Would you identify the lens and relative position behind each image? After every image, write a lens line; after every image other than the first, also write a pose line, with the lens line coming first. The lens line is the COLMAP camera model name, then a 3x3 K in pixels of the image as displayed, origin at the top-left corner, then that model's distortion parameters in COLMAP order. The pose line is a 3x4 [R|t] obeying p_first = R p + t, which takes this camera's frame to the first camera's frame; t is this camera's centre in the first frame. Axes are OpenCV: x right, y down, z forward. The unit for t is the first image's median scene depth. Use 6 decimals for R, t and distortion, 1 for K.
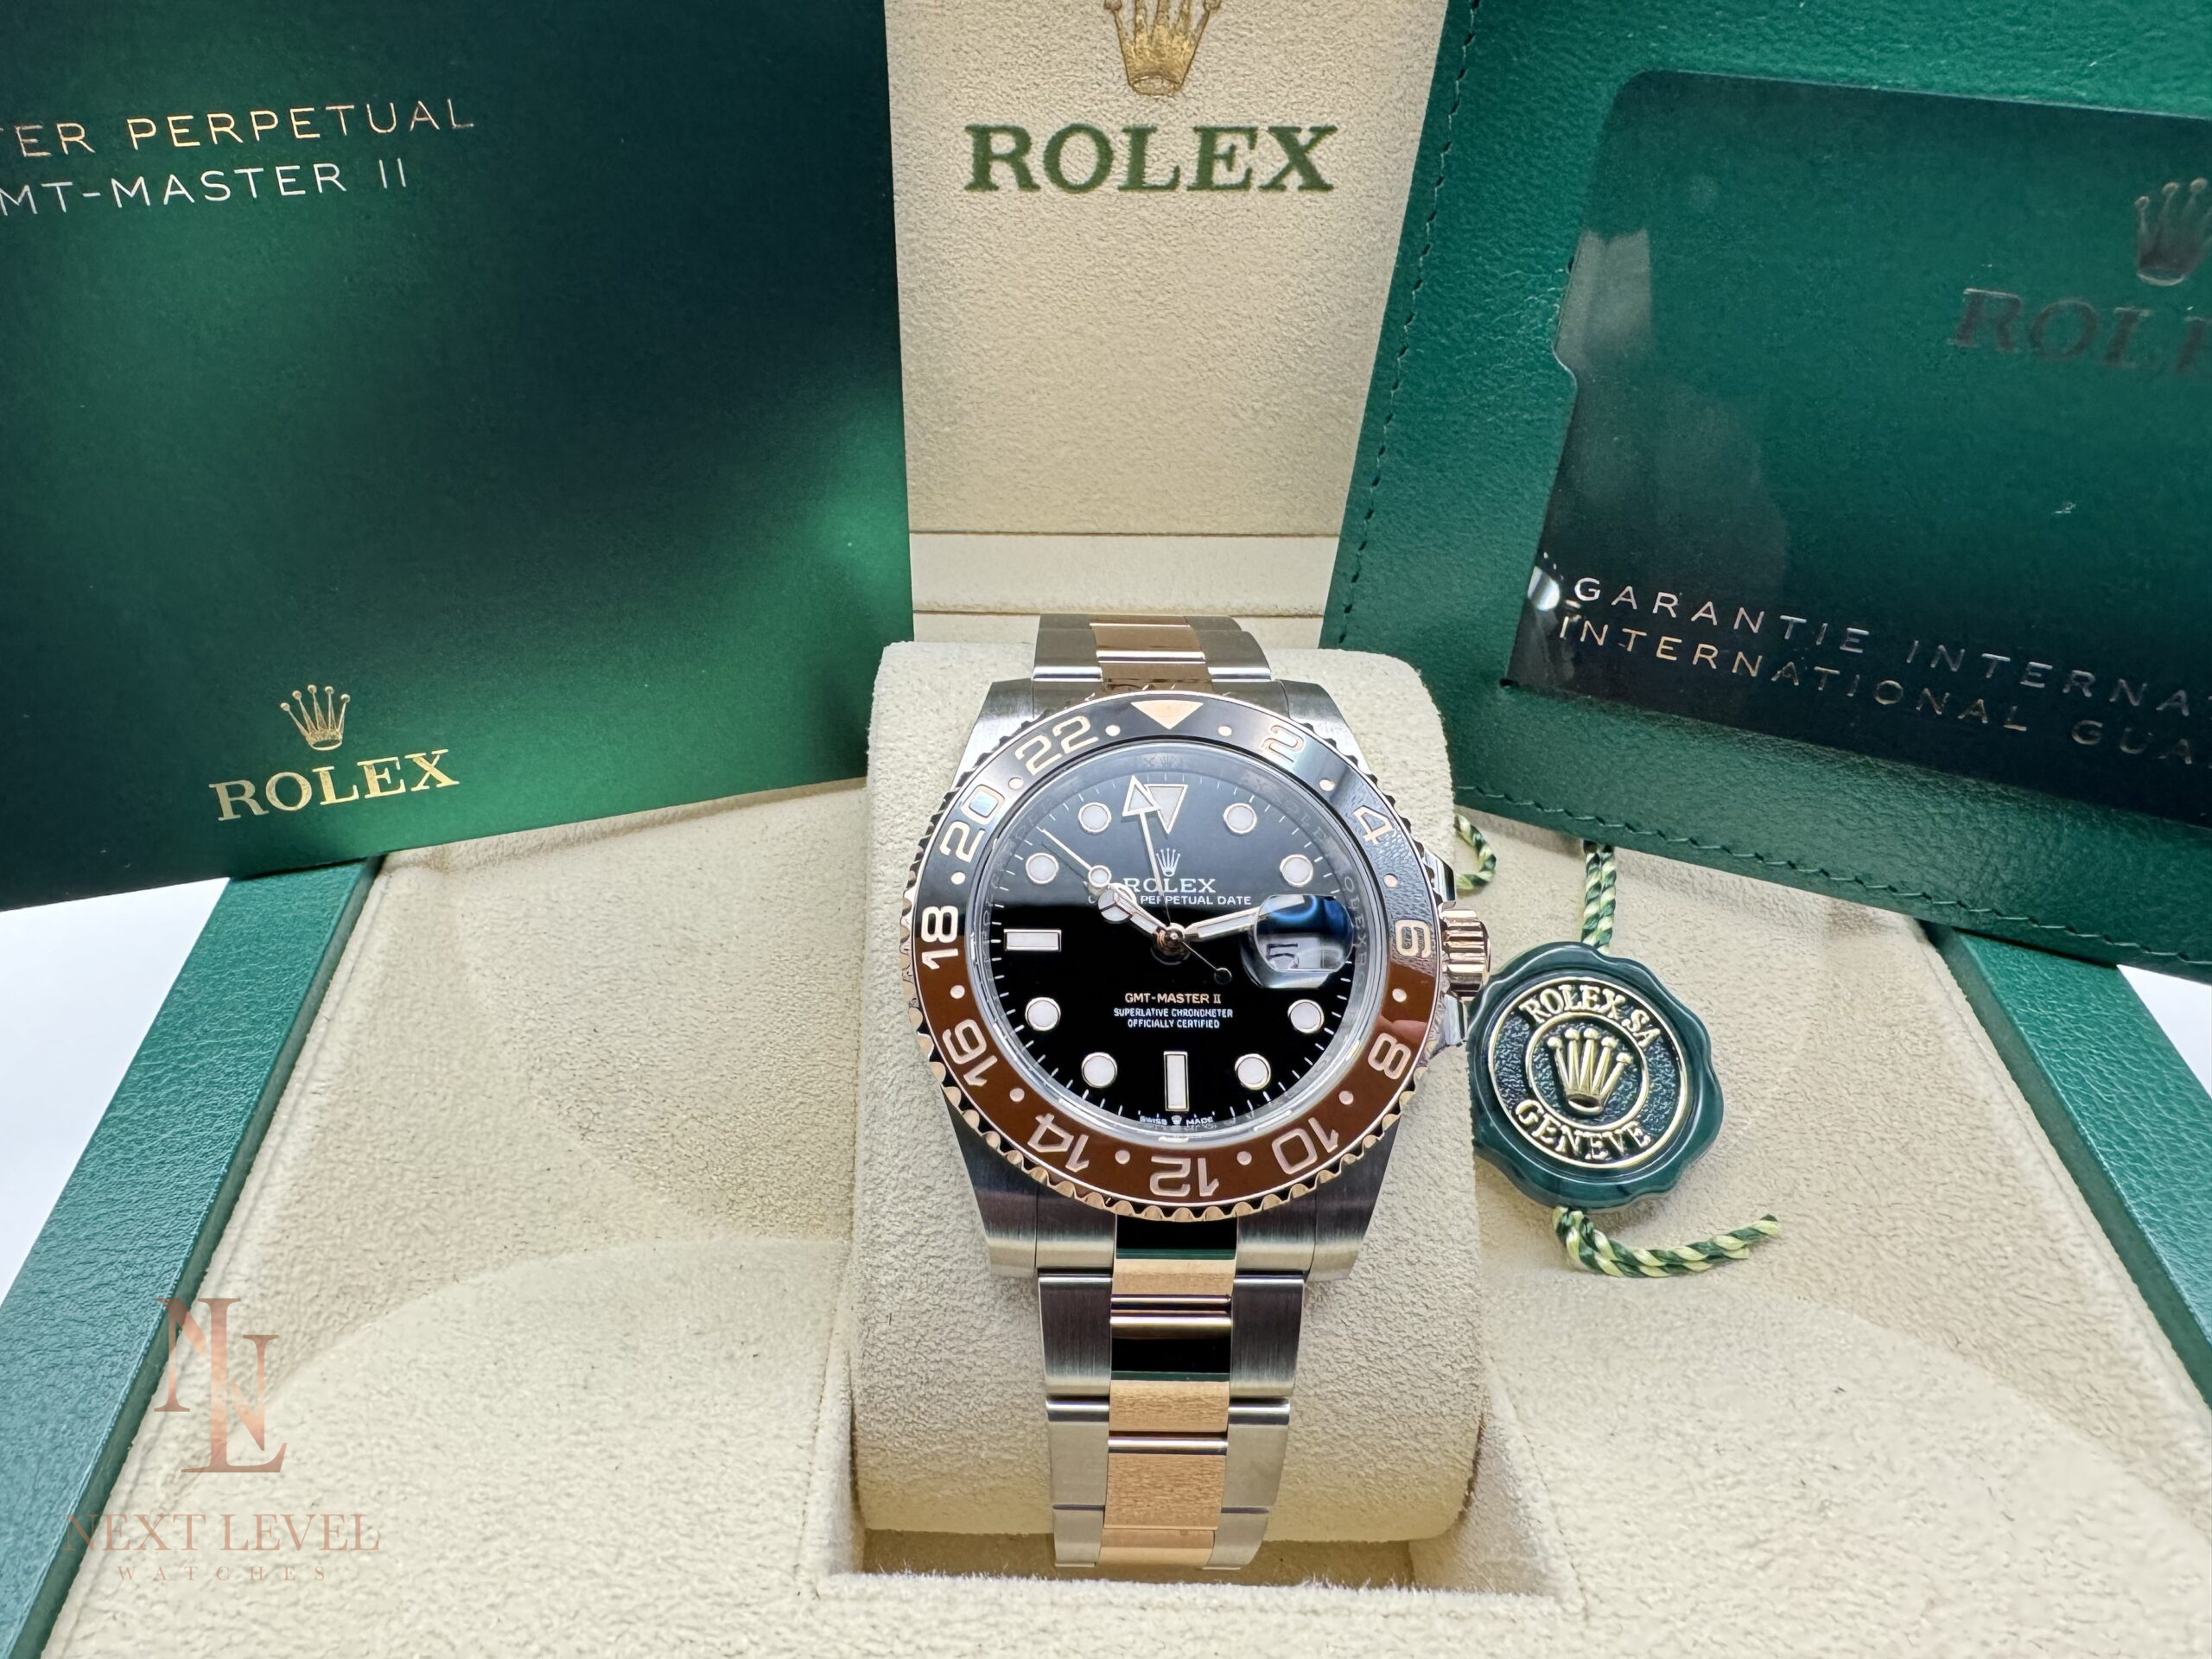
lens RADIAL K [[1583.1, 0, 940.6], [0, 1583.1, 822.4], [0, 0, 1]] dist [-0.001910, -0.001221]
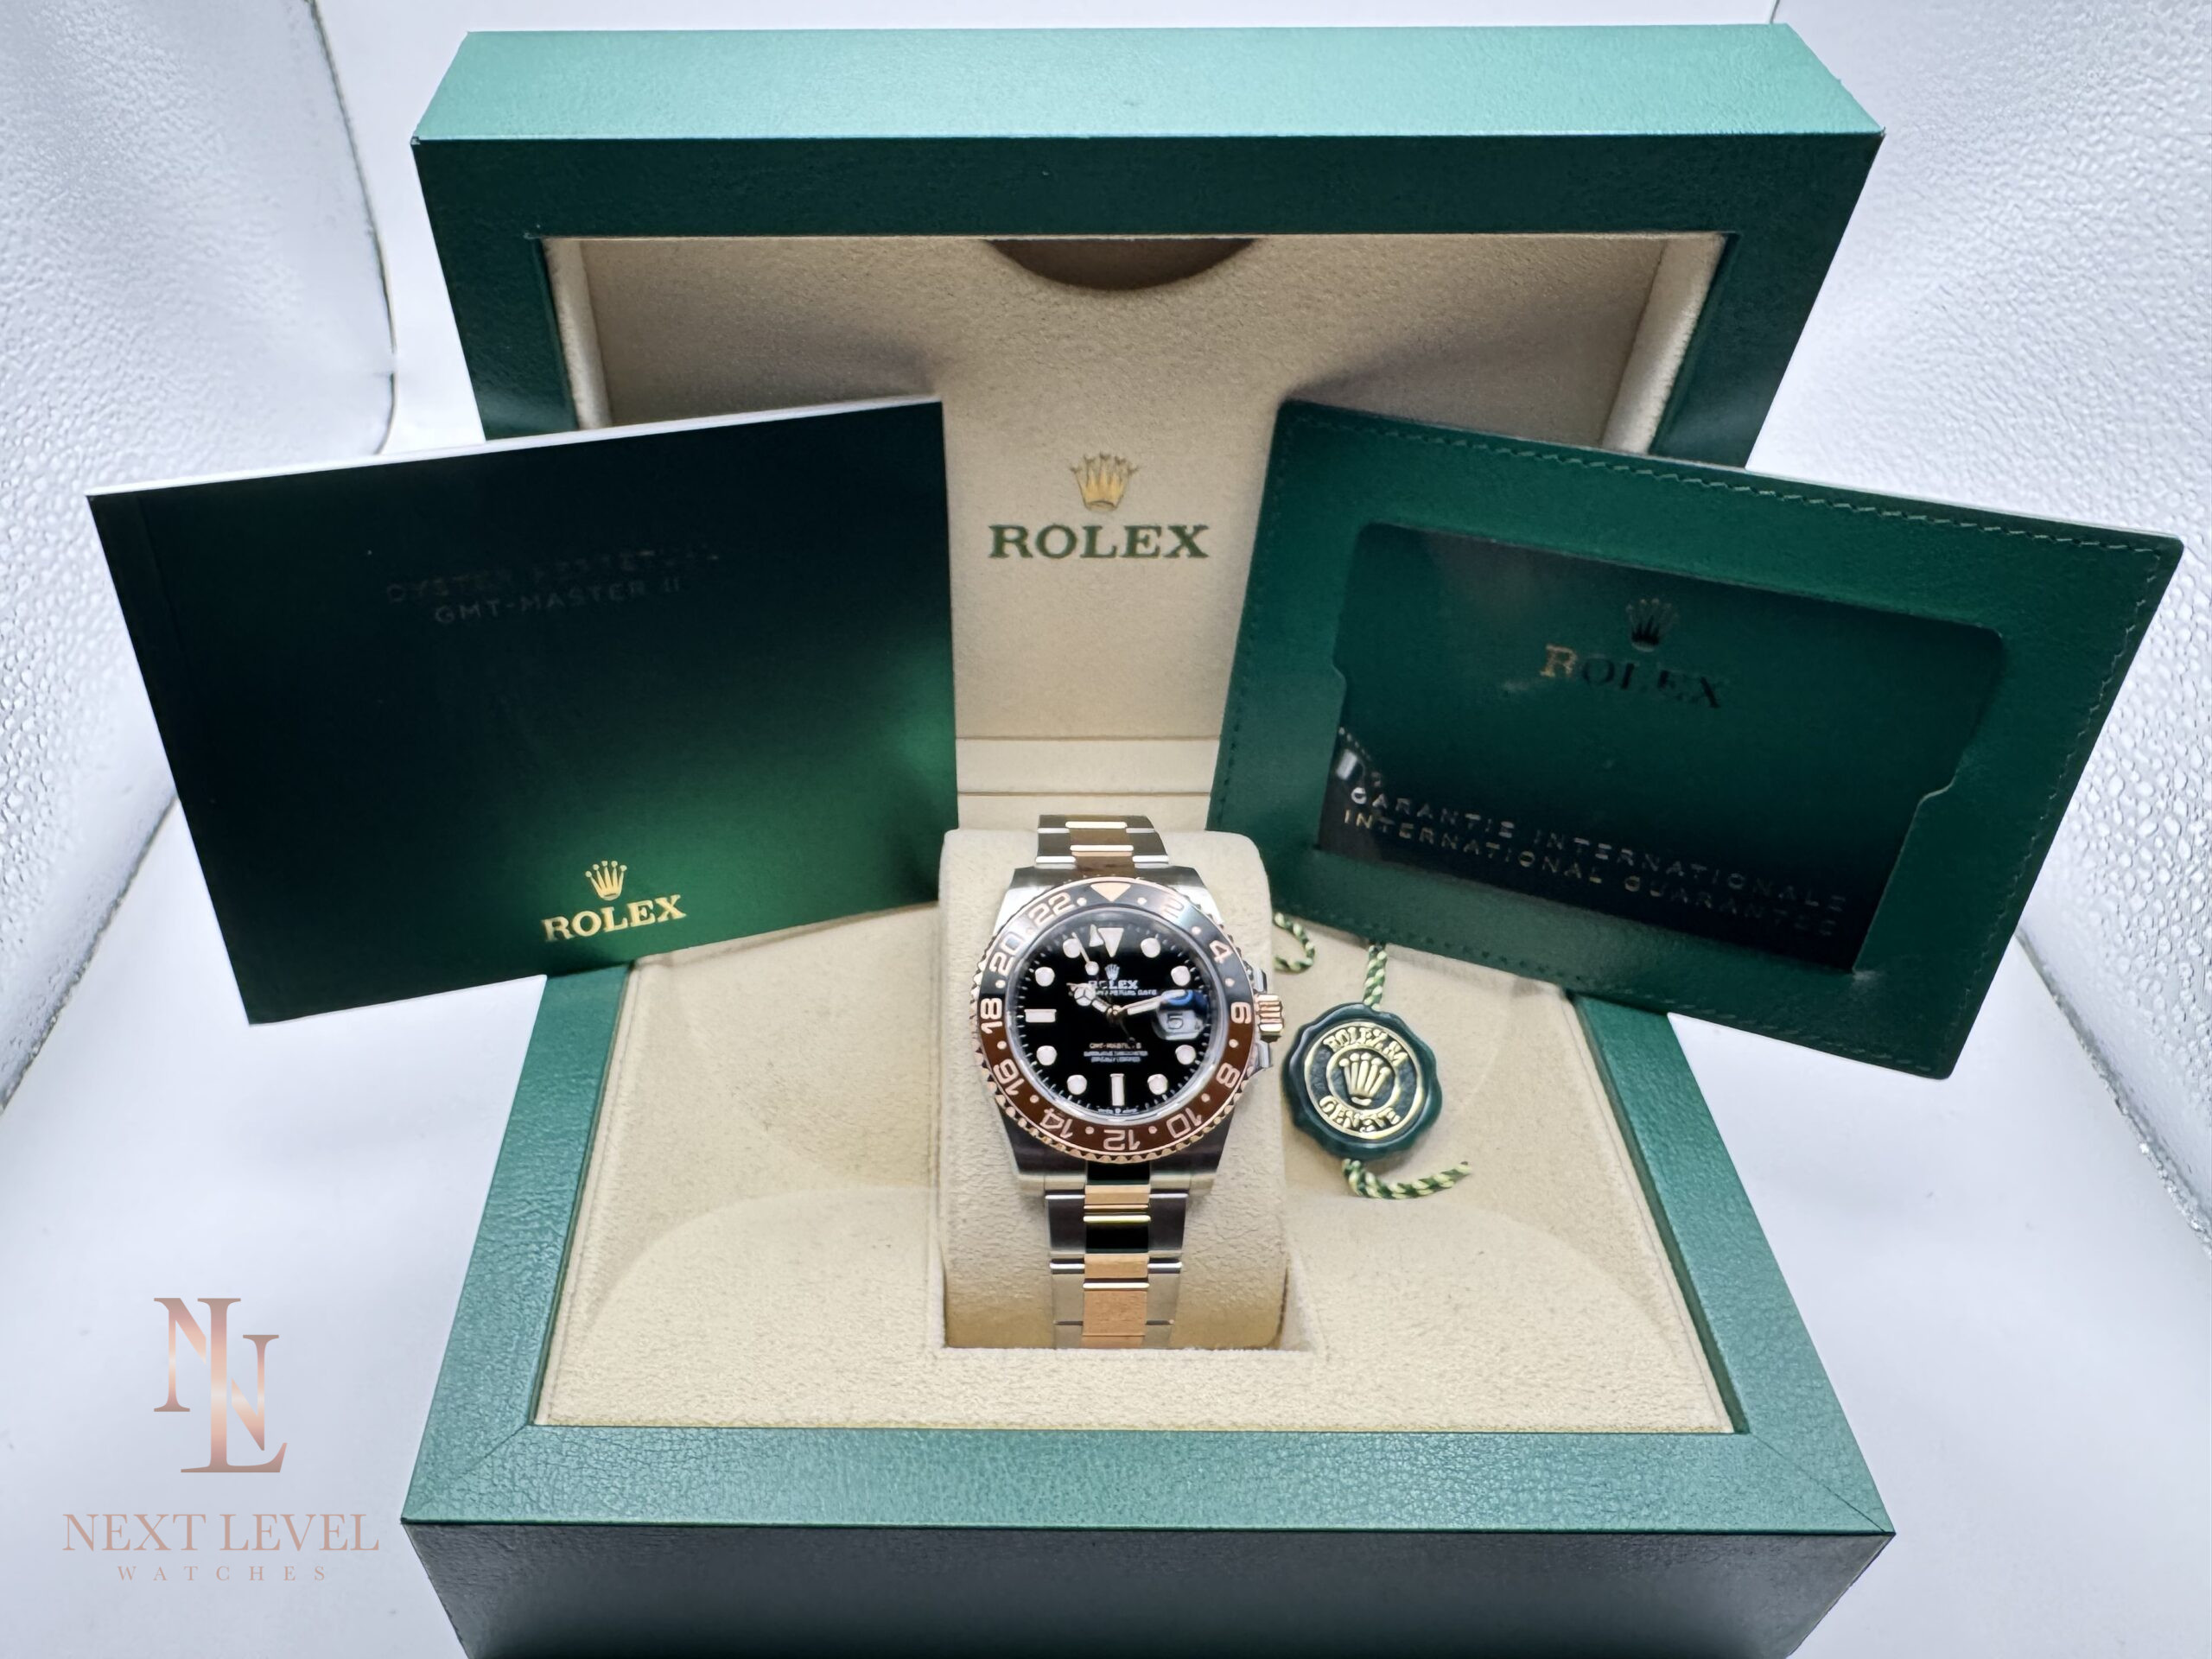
lens RADIAL K [[1583.1, 0, 940.6], [0, 1583.1, 822.4], [0, 0, 1]] dist [-0.001910, -0.001221]
pose [[0.999710, -0.012882, 0.020351, -0.087259], [0.012964, 0.999908, -0.003903, -0.136710], [-0.020299, 0.004166, 0.999785, -0.799117]]
